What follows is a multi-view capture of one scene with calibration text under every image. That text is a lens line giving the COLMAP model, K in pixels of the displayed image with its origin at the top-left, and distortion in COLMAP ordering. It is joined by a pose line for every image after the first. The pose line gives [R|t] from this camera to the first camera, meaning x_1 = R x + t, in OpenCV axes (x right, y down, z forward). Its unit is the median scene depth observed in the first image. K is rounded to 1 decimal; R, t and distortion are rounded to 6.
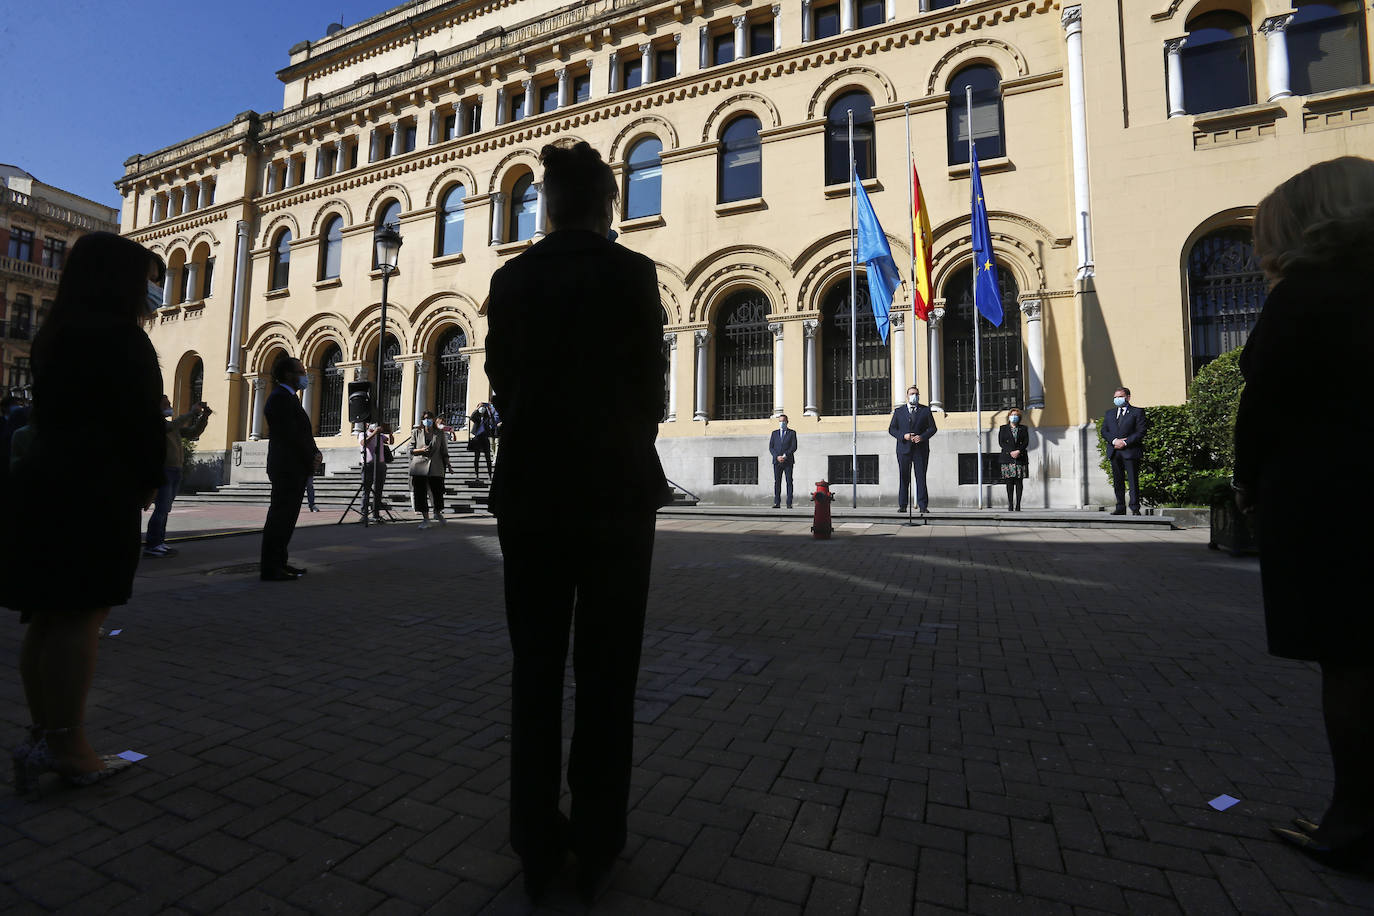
lens RADIAL K [[622.2, 0, 696.2], [0, 622.2, 462.3], [0, 0, 1]] dist [-0.075602, 0.028452]
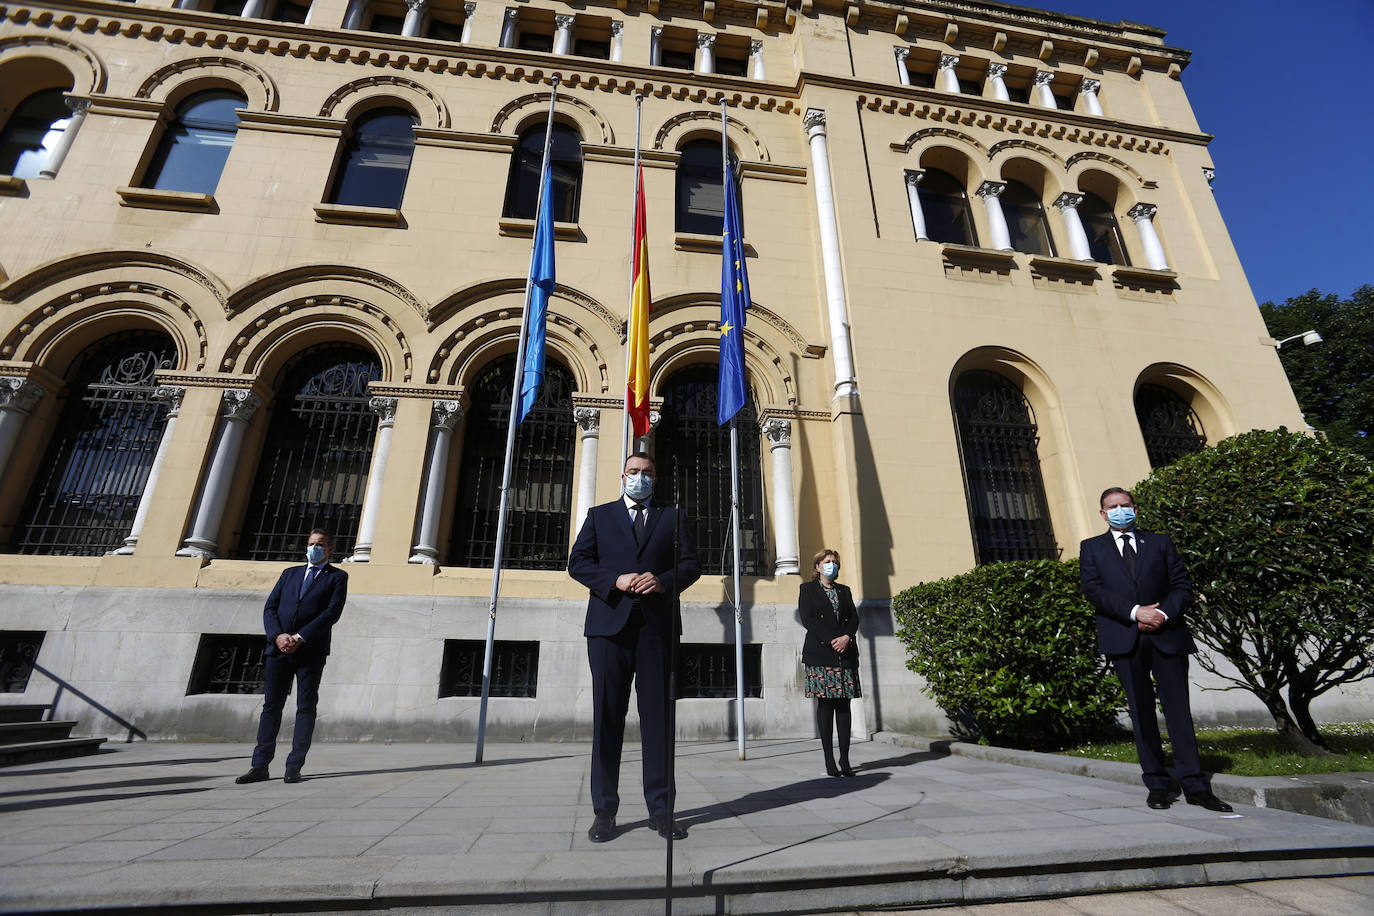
lens RADIAL K [[622.2, 0, 696.2], [0, 622.2, 462.3], [0, 0, 1]] dist [-0.075602, 0.028452]
pose [[0.863940, 0.164374, 0.476013, 0.121900], [-0.015132, 0.953277, -0.301718, -0.001396], [-0.503367, 0.253463, 0.826062, 0.415089]]
